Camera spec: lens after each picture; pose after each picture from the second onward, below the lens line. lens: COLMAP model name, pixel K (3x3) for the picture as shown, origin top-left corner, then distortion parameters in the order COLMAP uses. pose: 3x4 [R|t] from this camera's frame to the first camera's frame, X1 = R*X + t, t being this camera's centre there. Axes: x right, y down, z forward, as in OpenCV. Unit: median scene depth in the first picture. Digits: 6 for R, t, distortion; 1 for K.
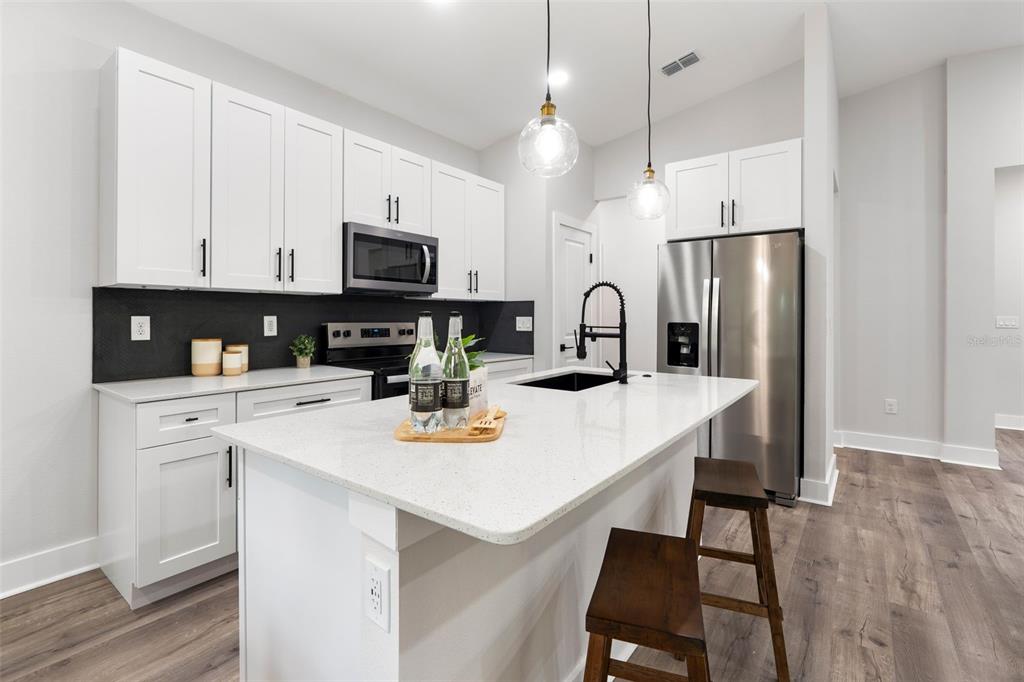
lens RADIAL K [[471.5, 0, 507.9], [0, 471.5, 321.1], [0, 0, 1]] dist [-0.000897, -0.000252]
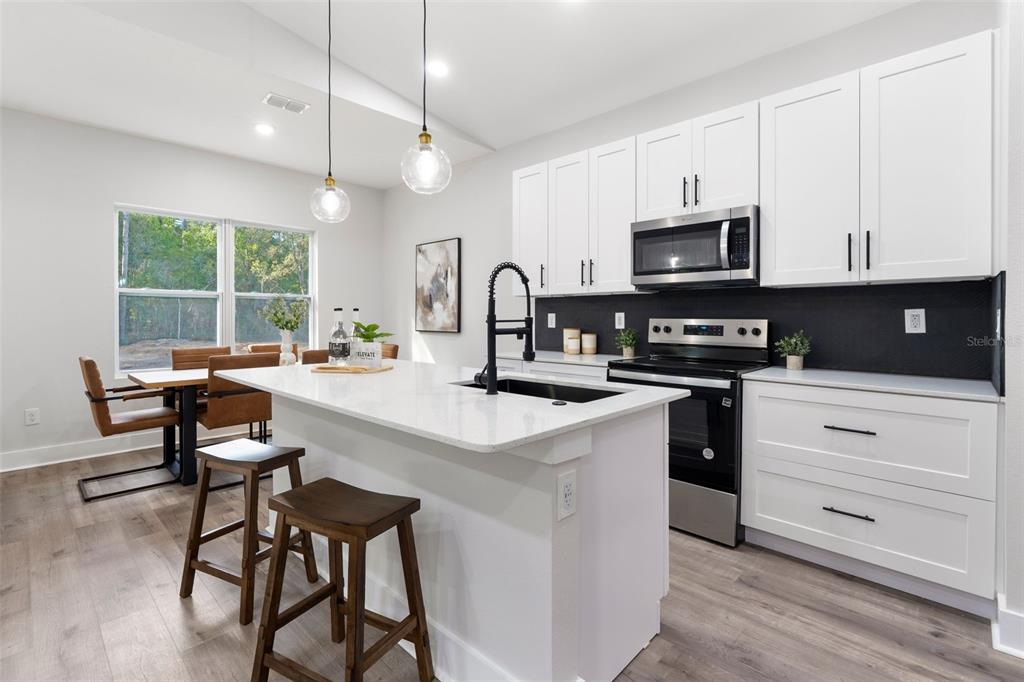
lens RADIAL K [[471.5, 0, 507.9], [0, 471.5, 321.1], [0, 0, 1]] dist [-0.000897, -0.000252]
pose [[-0.124868, 0.011155, -0.992111, 0.721888], [-0.004482, 0.999920, 0.011807, -0.001327], [0.992163, 0.005921, -0.124808, 0.817033]]
